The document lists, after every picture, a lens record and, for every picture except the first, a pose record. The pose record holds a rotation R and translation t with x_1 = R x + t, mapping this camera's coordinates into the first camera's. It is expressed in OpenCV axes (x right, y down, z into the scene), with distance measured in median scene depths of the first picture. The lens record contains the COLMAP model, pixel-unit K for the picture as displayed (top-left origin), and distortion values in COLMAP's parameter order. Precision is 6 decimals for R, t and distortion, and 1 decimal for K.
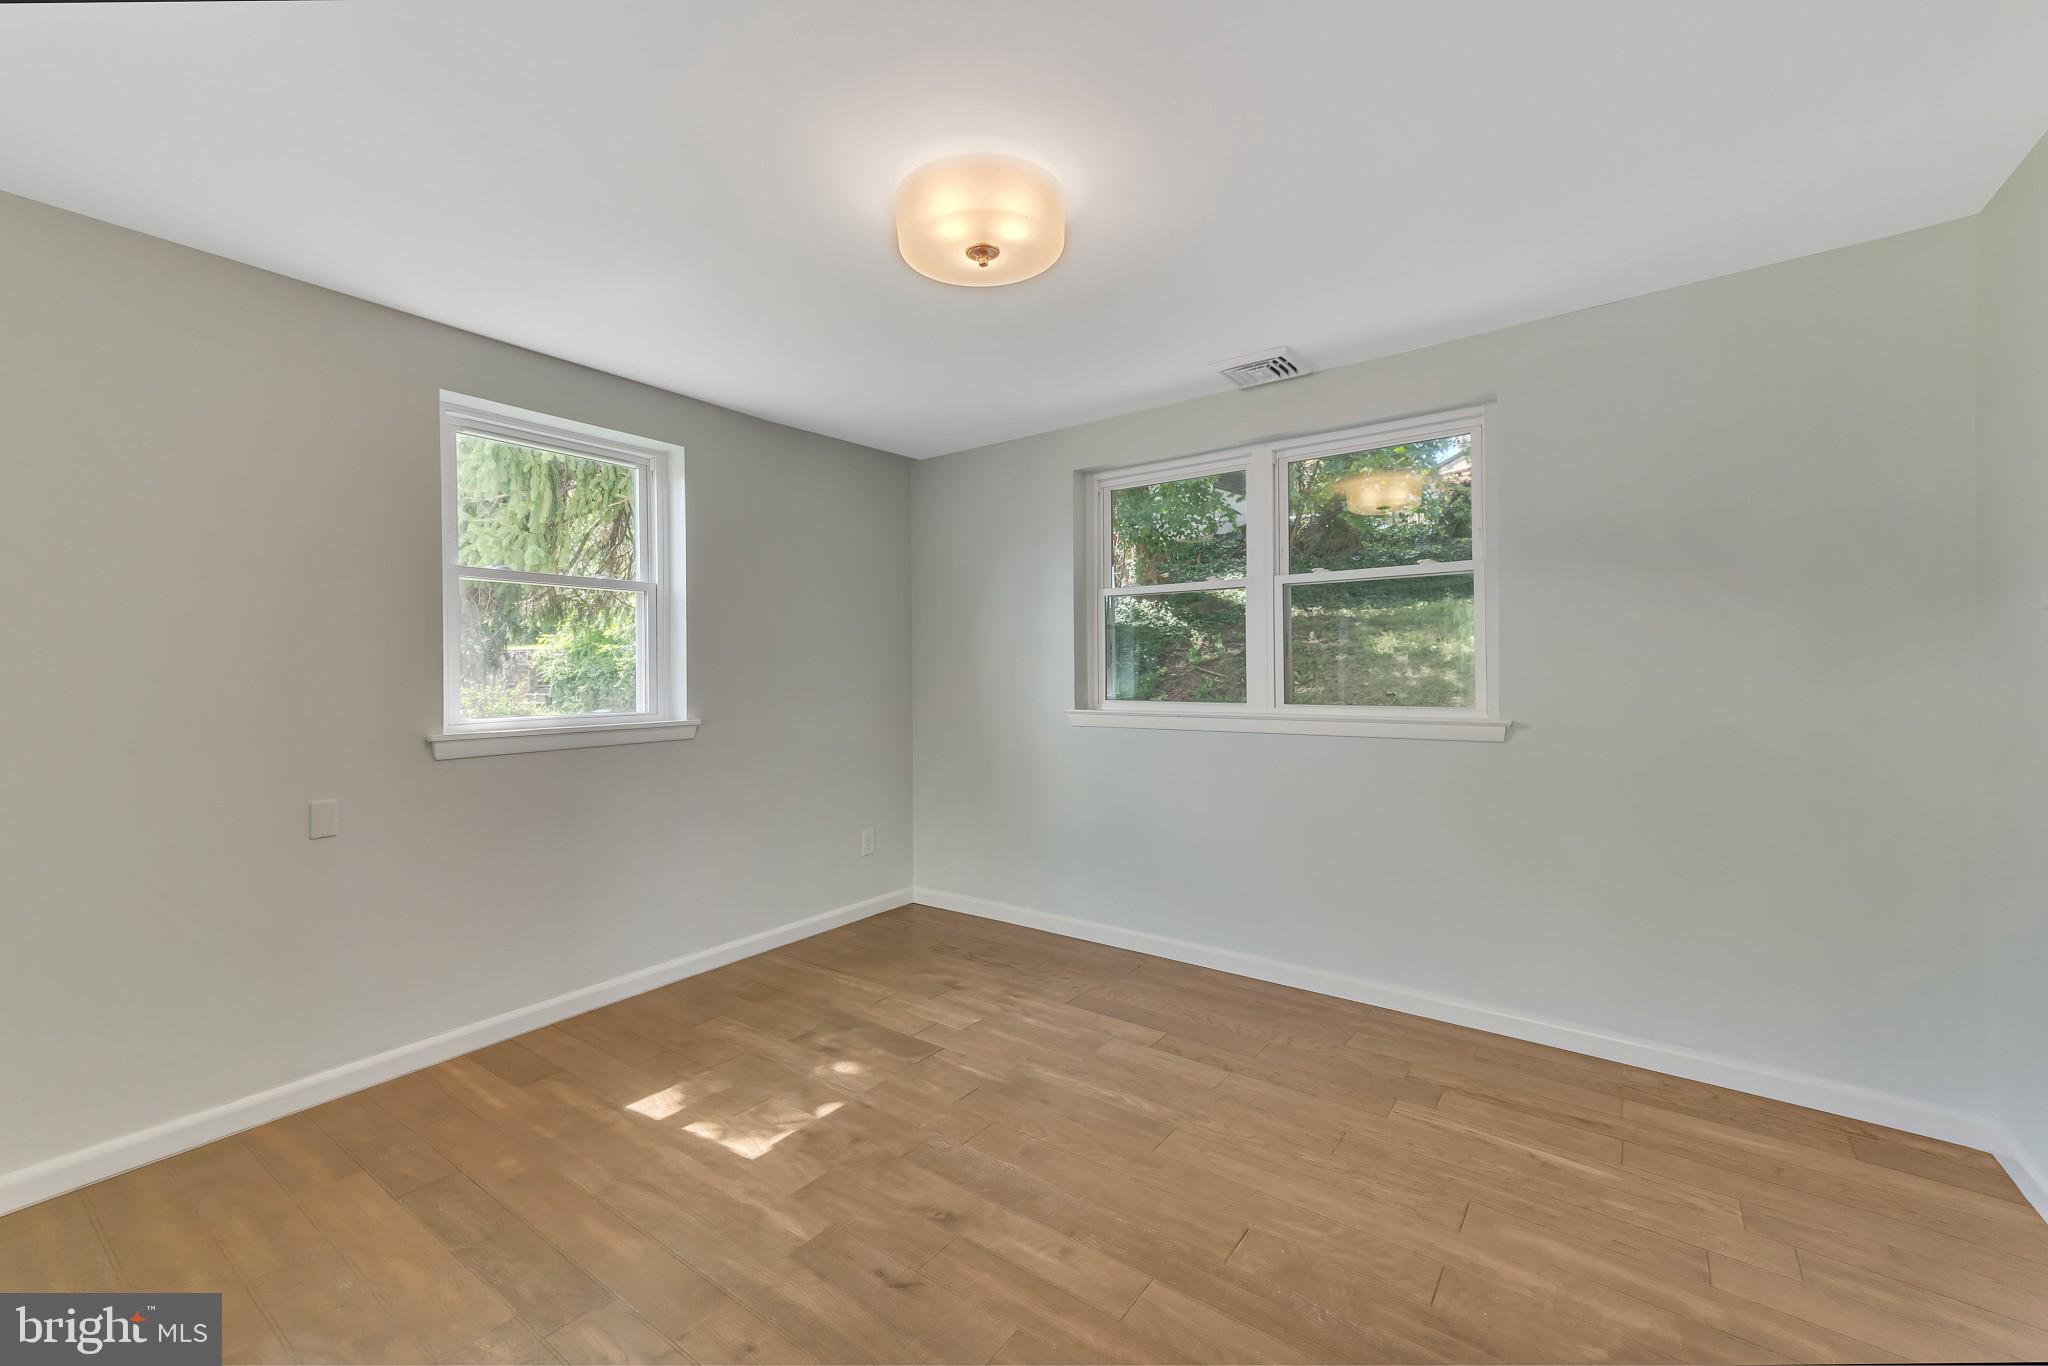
lens RADIAL K [[811.7, 0, 1020.9], [0, 811.7, 664.9], [0, 0, 1]] dist [0.034456, 0.000052]
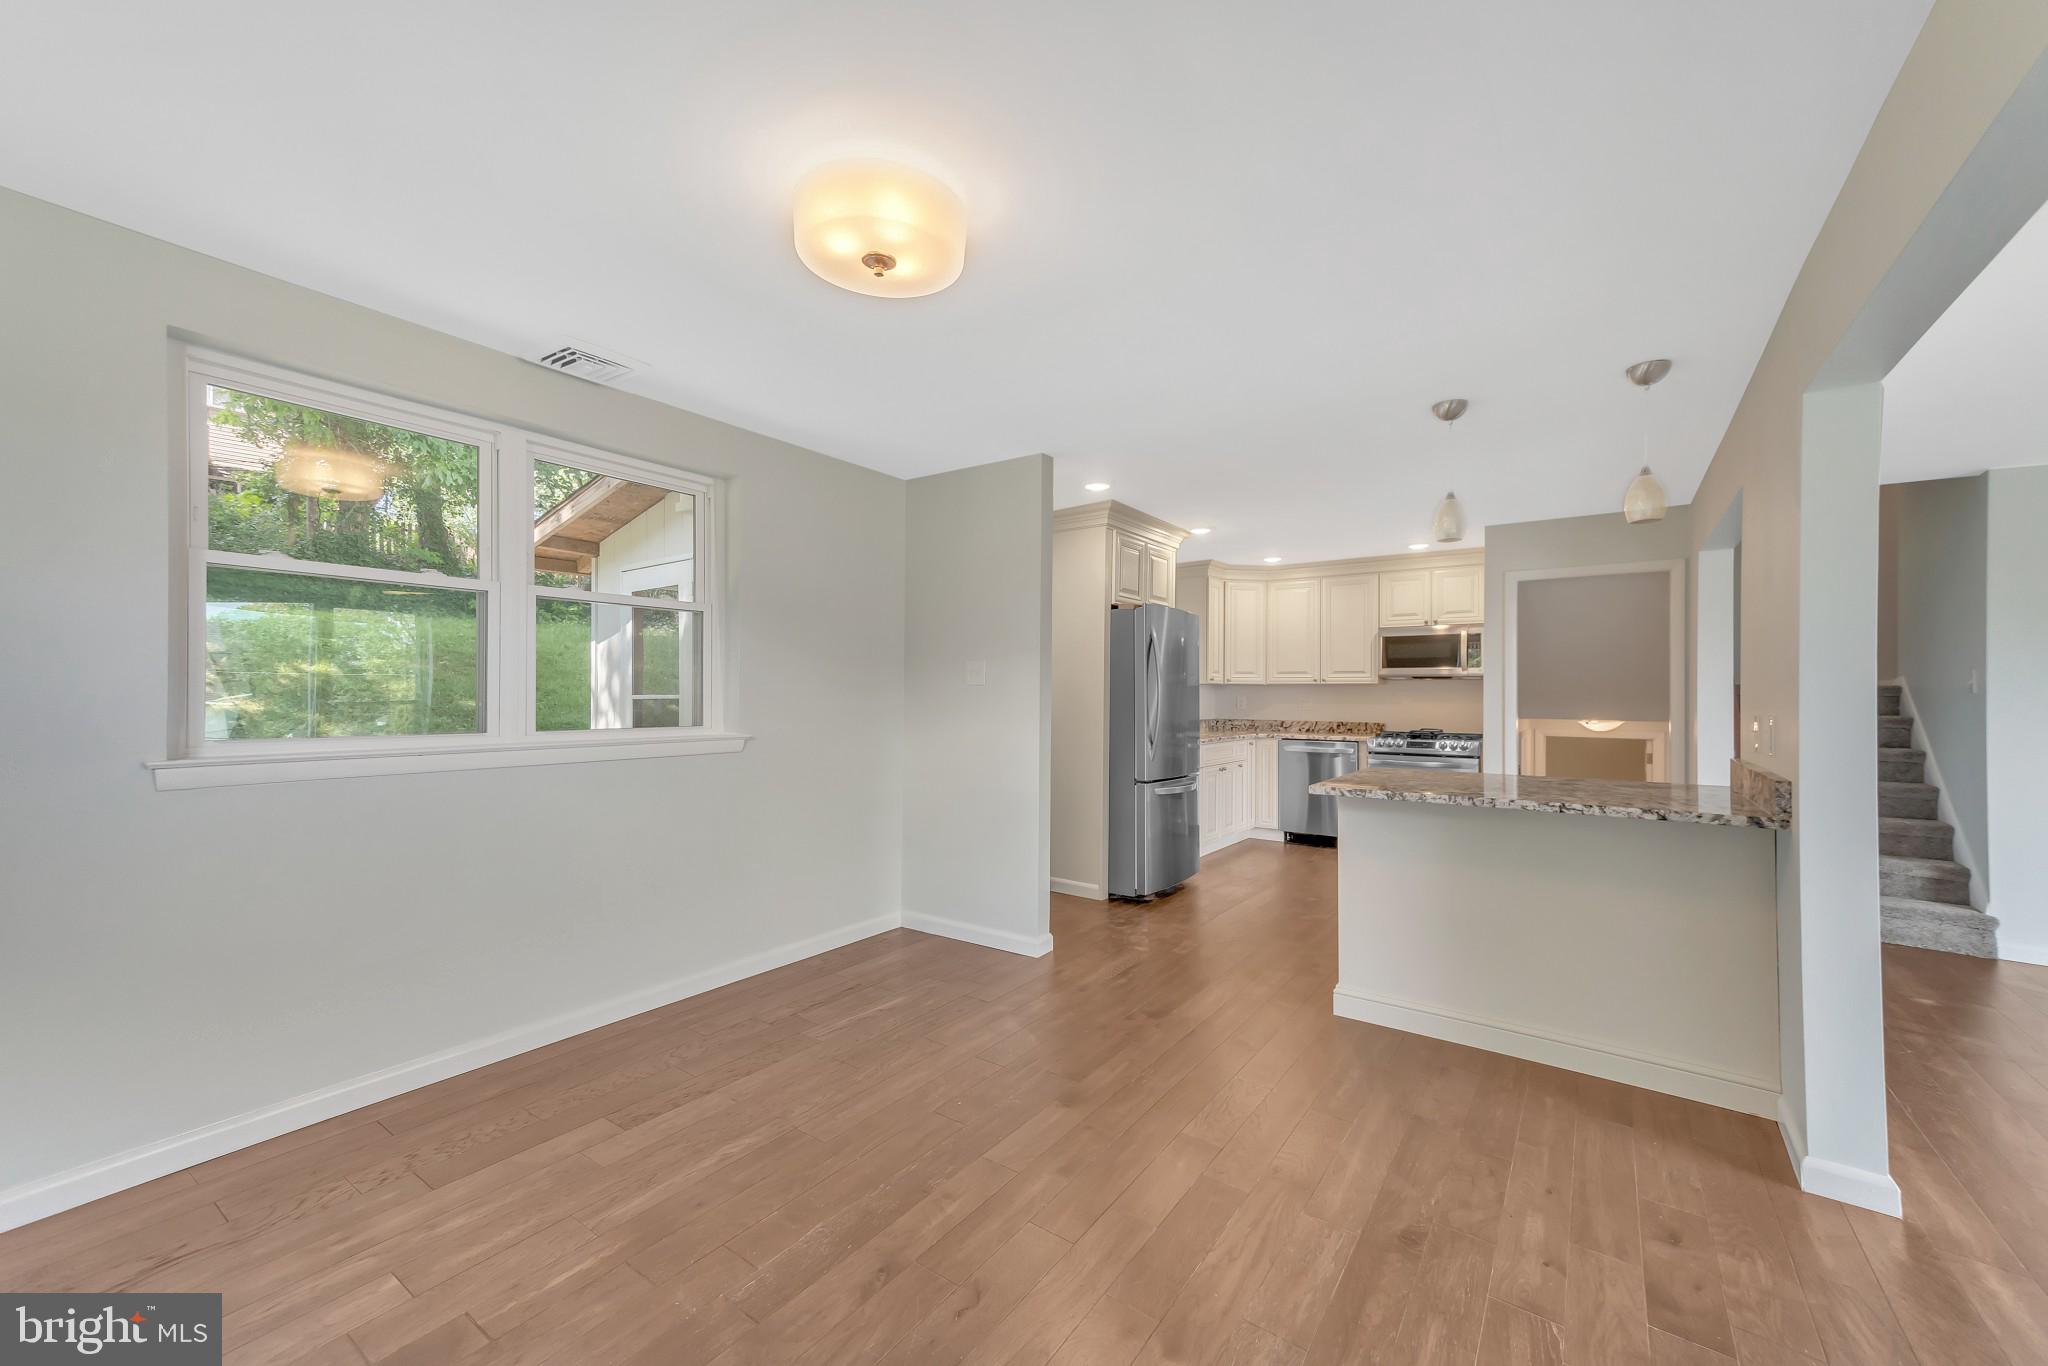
lens RADIAL K [[818.1, 0, 1034.1], [0, 818.1, 684.8], [0, 0, 1]] dist [0.038301, 0.000376]
pose [[-0.016620, 0.016580, 0.999724, -0.790904], [-0.018171, 0.999692, -0.016882, 0.003679], [-0.999697, -0.018447, -0.016313, 0.634389]]
